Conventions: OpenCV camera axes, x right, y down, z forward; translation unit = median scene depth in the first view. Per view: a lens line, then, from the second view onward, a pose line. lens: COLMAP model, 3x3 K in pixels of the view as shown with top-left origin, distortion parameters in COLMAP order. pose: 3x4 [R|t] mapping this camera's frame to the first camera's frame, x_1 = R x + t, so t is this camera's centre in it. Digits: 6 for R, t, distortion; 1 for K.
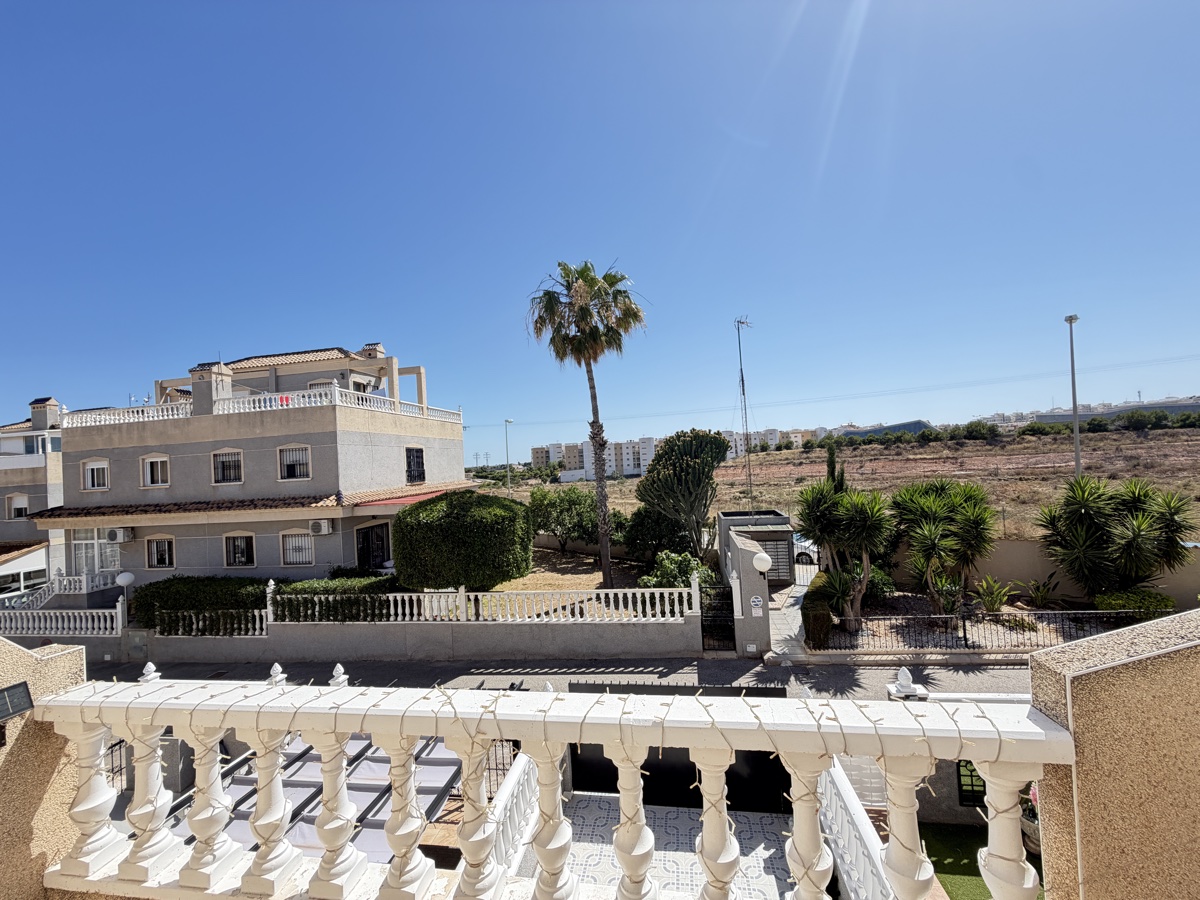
lens RADIAL K [[478.0, 0, 598.1], [0, 478.0, 452.2], [0, 0, 1]] dist [0.000666, -0.000096]
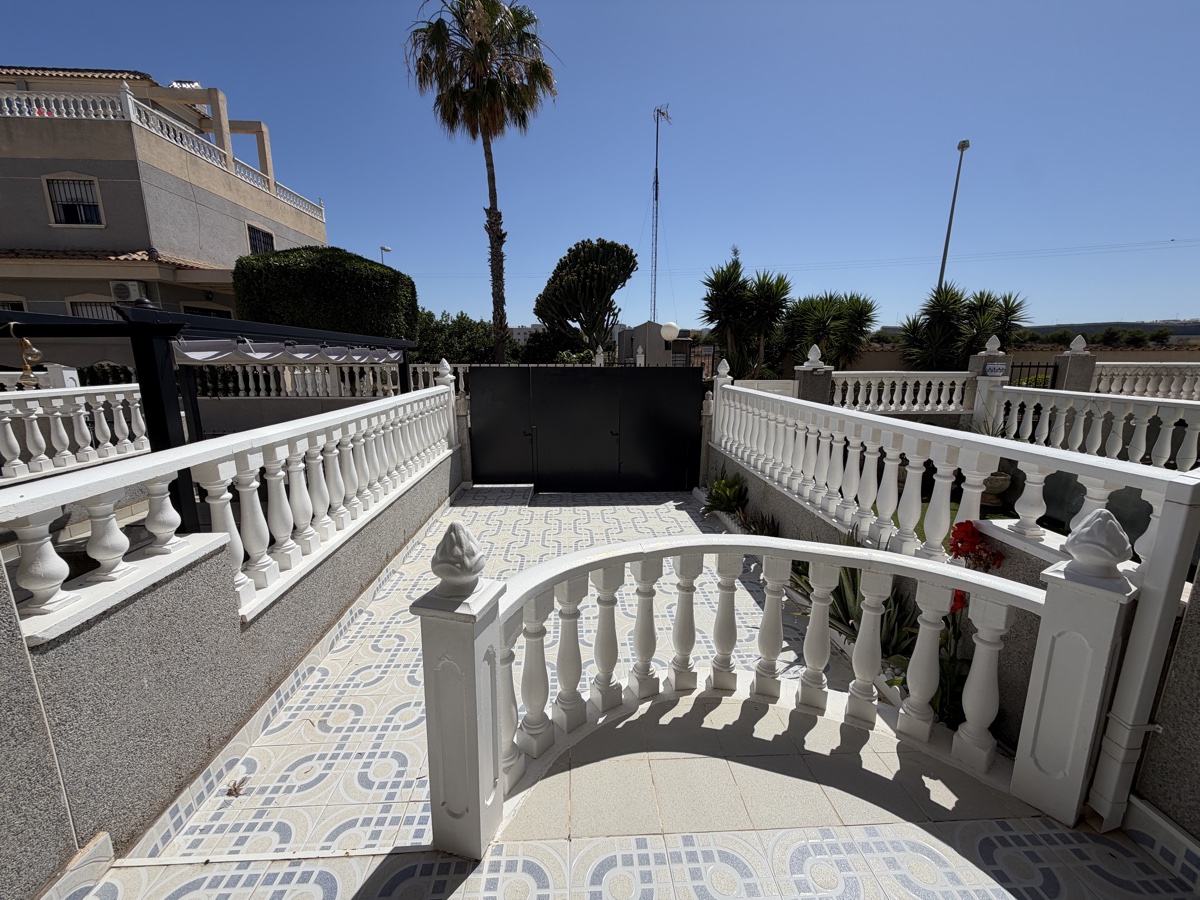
lens RADIAL K [[477.5, 0, 597.8], [0, 477.5, 451.9], [0, 0, 1]] dist [0.000524, 0.000028]
pose [[0.972847, 0.018002, 0.230749, -0.012649], [-0.067051, 0.976139, 0.206534, 0.181787], [-0.221526, -0.216398, 0.950841, 0.035302]]
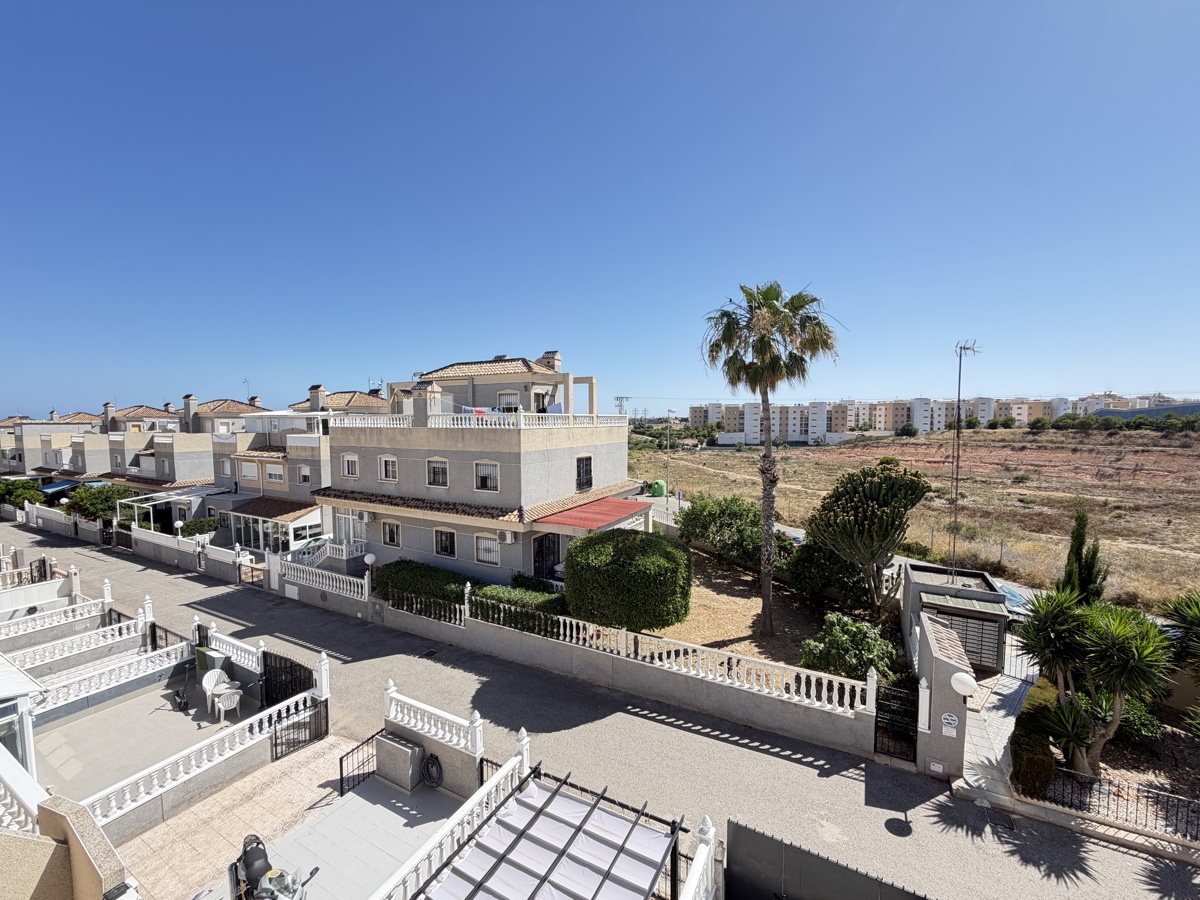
lens RADIAL K [[478.0, 0, 598.1], [0, 478.0, 452.2], [0, 0, 1]] dist [0.000666, -0.000096]
pose [[0.946214, 0.078178, -0.313953, -0.026566], [-0.047013, 0.993291, 0.105650, -0.158843], [0.320106, -0.085208, 0.943542, 0.010273]]
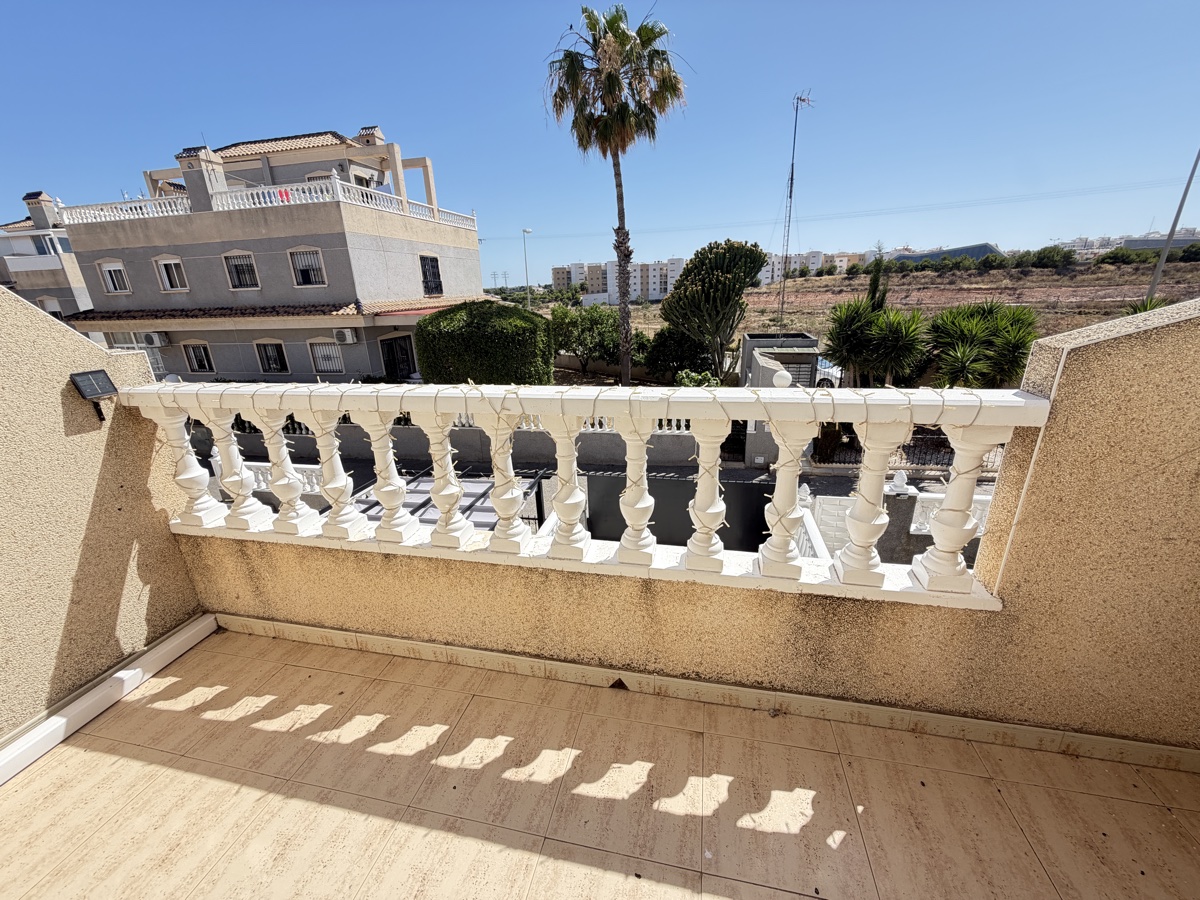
lens RADIAL K [[478.0, 0, 598.1], [0, 478.0, 452.2], [0, 0, 1]] dist [0.000666, -0.000096]
pose [[0.998589, 0.037304, -0.037806, 0.001320], [-0.021797, 0.936959, 0.348758, 0.020442], [0.048433, -0.347442, 0.936450, -0.005482]]
